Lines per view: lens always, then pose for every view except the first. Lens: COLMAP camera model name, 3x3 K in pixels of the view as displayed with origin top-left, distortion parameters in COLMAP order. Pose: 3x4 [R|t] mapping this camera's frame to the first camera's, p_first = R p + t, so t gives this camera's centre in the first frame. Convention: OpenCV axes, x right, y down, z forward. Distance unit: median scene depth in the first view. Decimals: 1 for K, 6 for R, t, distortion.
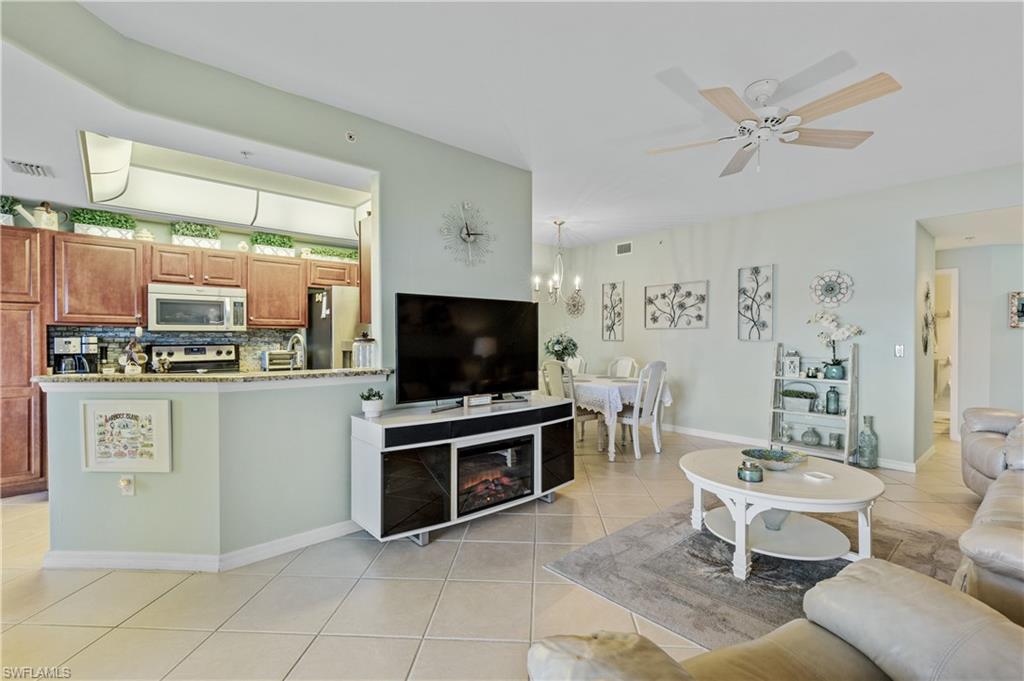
lens RADIAL K [[466.1, 0, 511.5], [0, 466.1, 341.1], [0, 0, 1]] dist [0.004868, 0.000714]
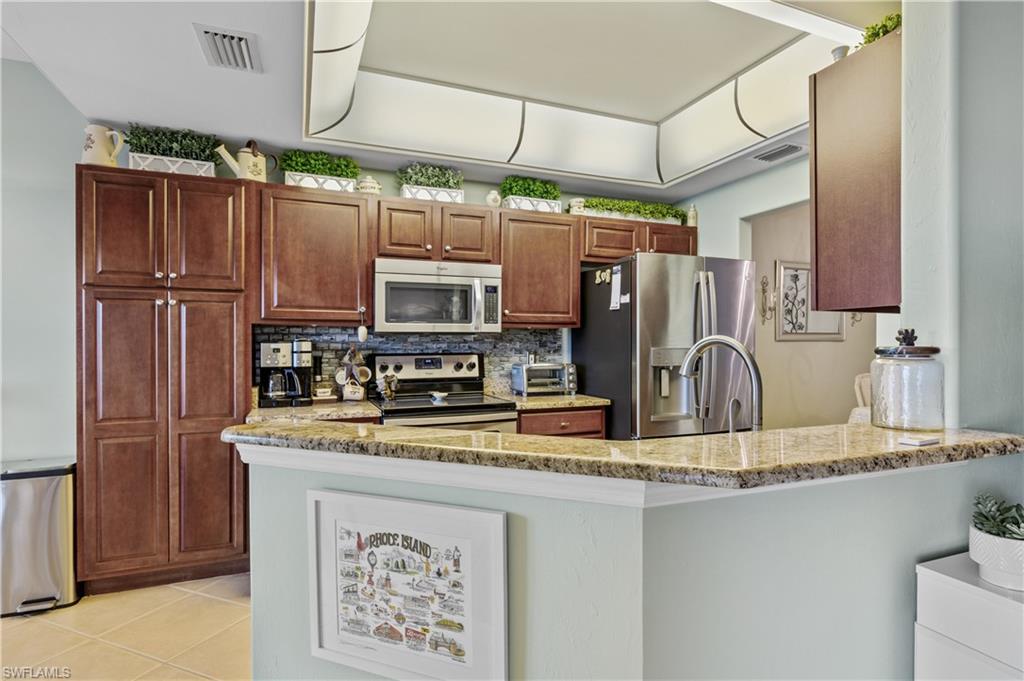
lens RADIAL K [[556.6, 0, 512.1], [0, 556.6, 343.6], [0, 0, 1]] dist [0.000127, 0.000751]
pose [[0.940204, 0.000501, -0.340610, -0.333200], [-0.002357, 0.999985, -0.005035, -0.003164], [0.340602, 0.005537, 0.940191, 0.339885]]
